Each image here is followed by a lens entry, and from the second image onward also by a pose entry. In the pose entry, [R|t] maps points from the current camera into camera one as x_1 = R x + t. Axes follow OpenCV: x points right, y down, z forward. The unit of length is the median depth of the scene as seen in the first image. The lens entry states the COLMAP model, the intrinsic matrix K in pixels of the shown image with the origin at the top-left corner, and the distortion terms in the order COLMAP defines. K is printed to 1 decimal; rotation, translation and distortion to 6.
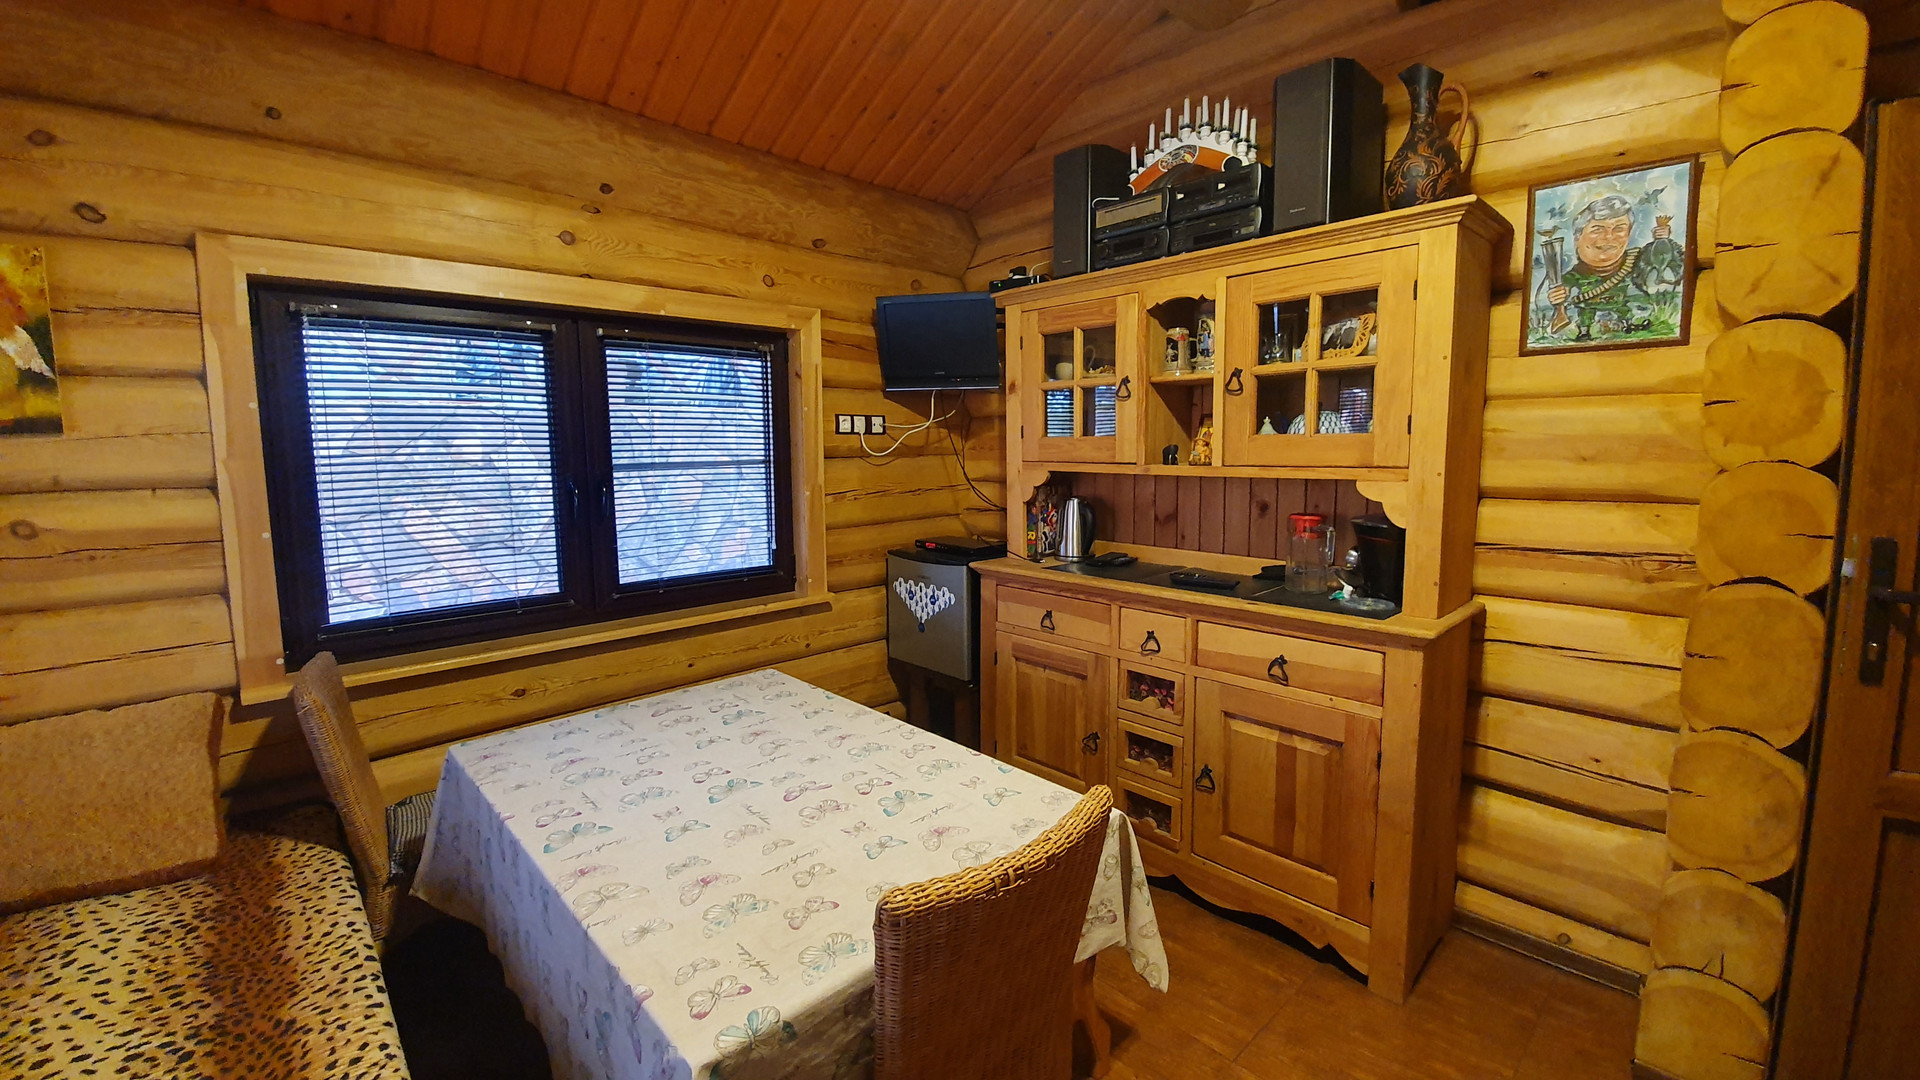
lens RADIAL K [[766.1, 0, 956.1], [0, 766.1, 518.0], [0, 0, 1]] dist [0.005124, -0.013379]
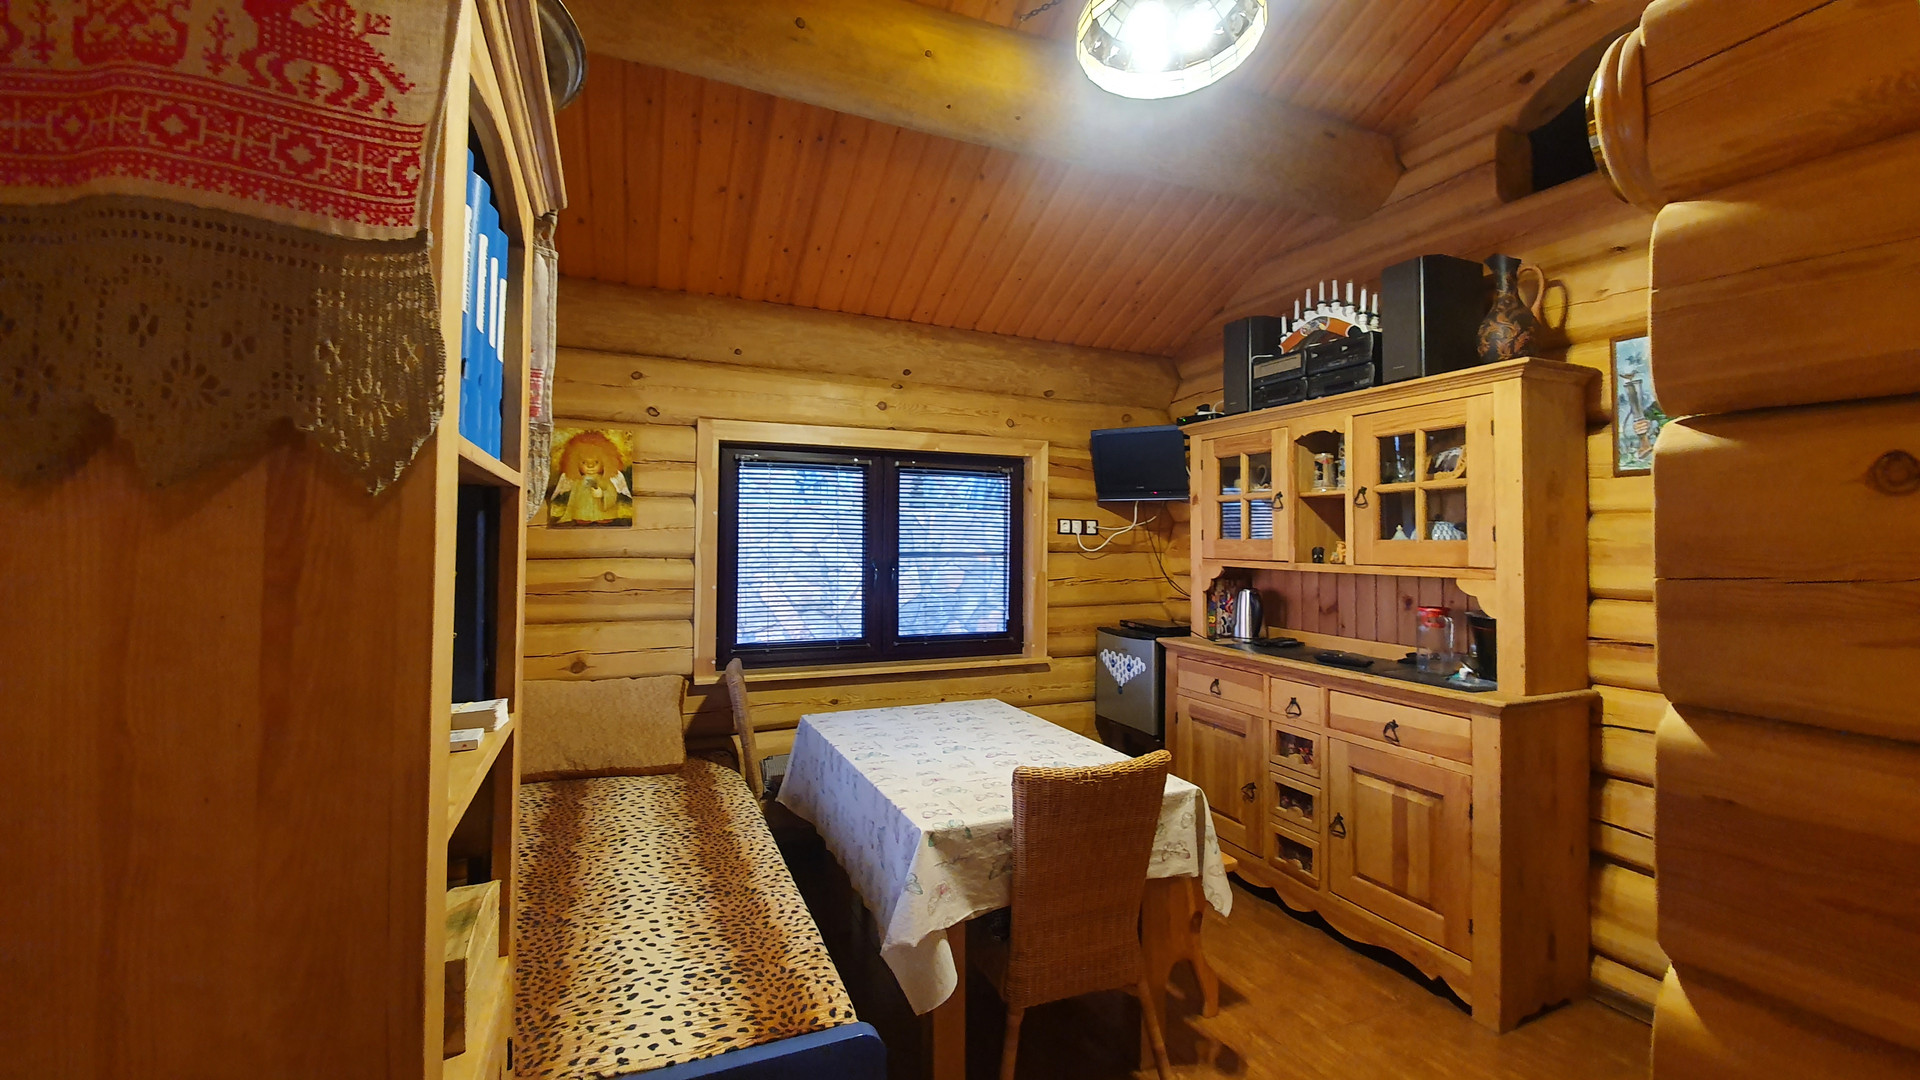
lens RADIAL K [[772.5, 0, 947.0], [0, 772.5, 519.7], [0, 0, 1]] dist [0.008820, -0.014427]
pose [[0.937216, 0.008987, -0.348634, 0.184271], [-0.052688, 0.991843, -0.116070, 0.043000], [0.344747, 0.127151, 0.930044, -0.430732]]
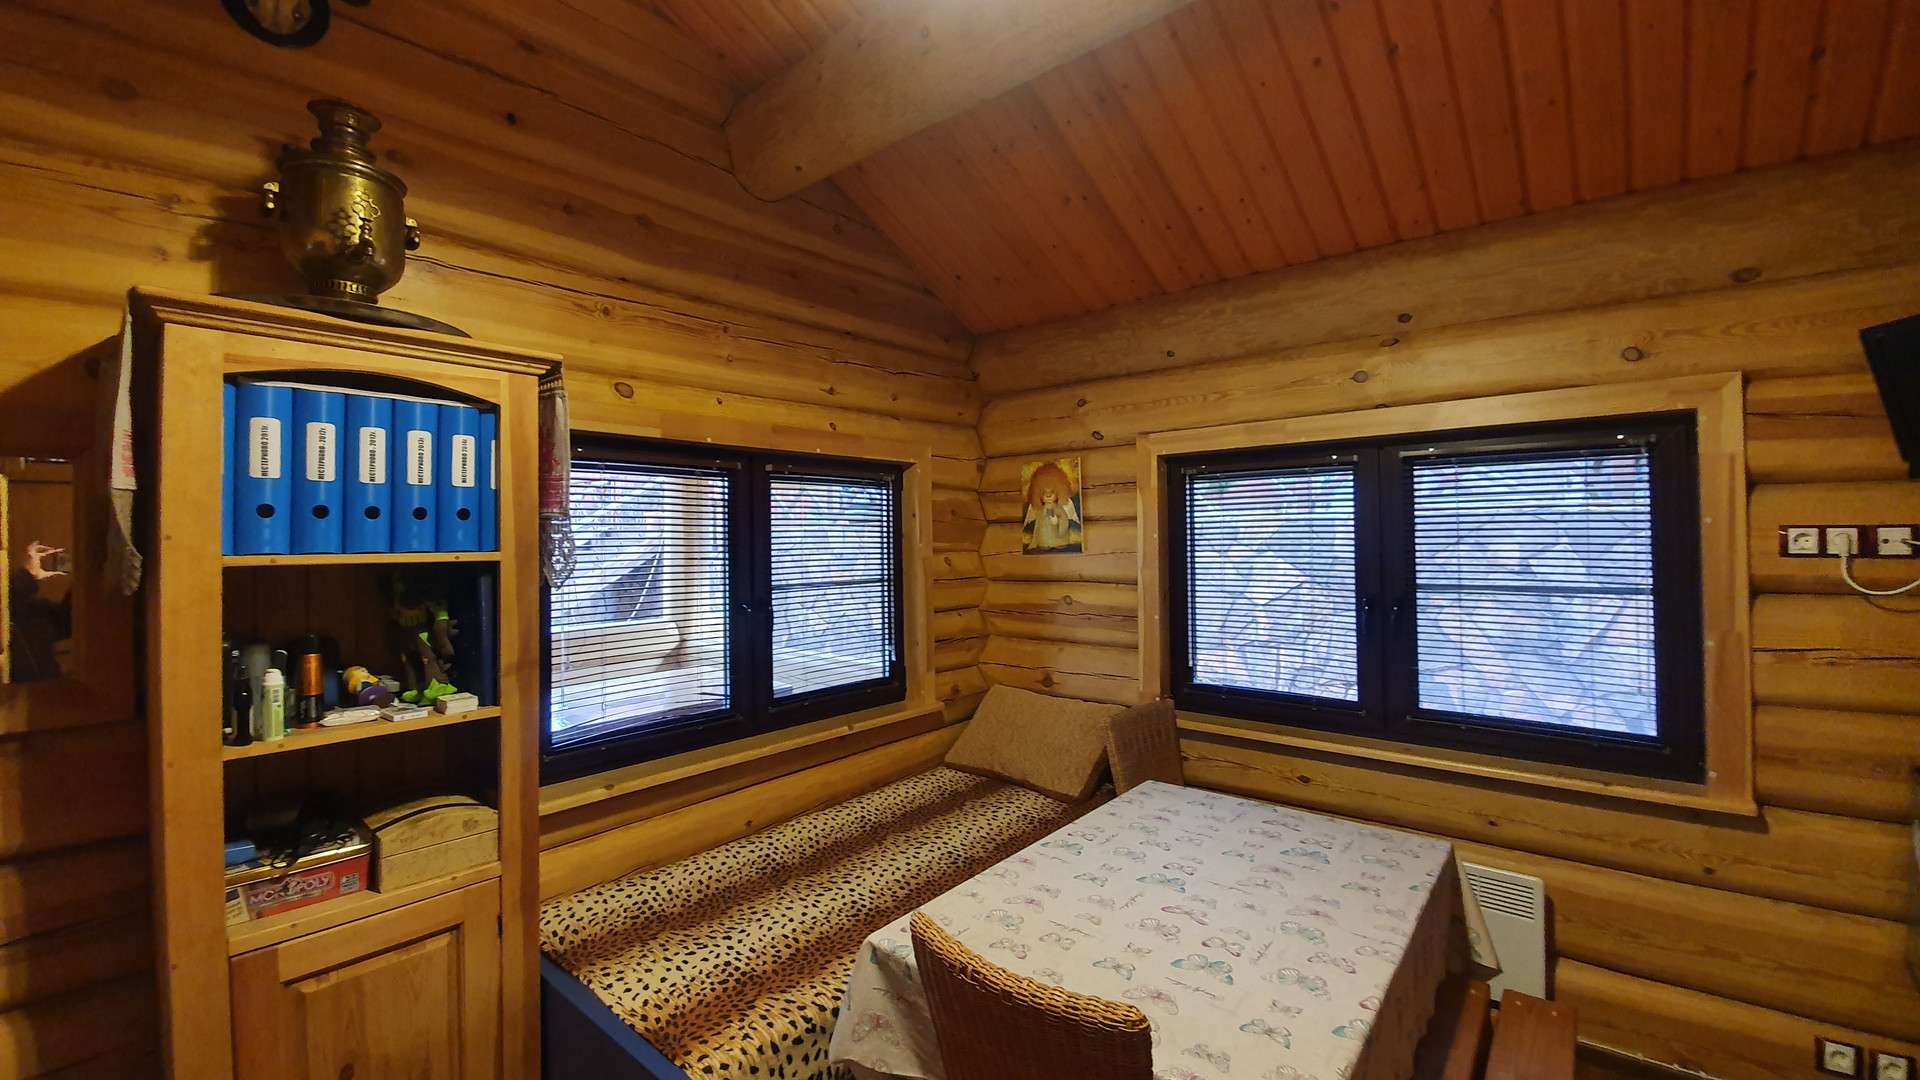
lens RADIAL K [[772.5, 0, 947.0], [0, 772.5, 519.7], [0, 0, 1]] dist [0.008820, -0.014427]
pose [[0.093841, -0.013953, -0.995489, 0.600098], [-0.087256, 0.995939, -0.022184, -0.096257], [0.991756, 0.088944, 0.092242, 0.370764]]
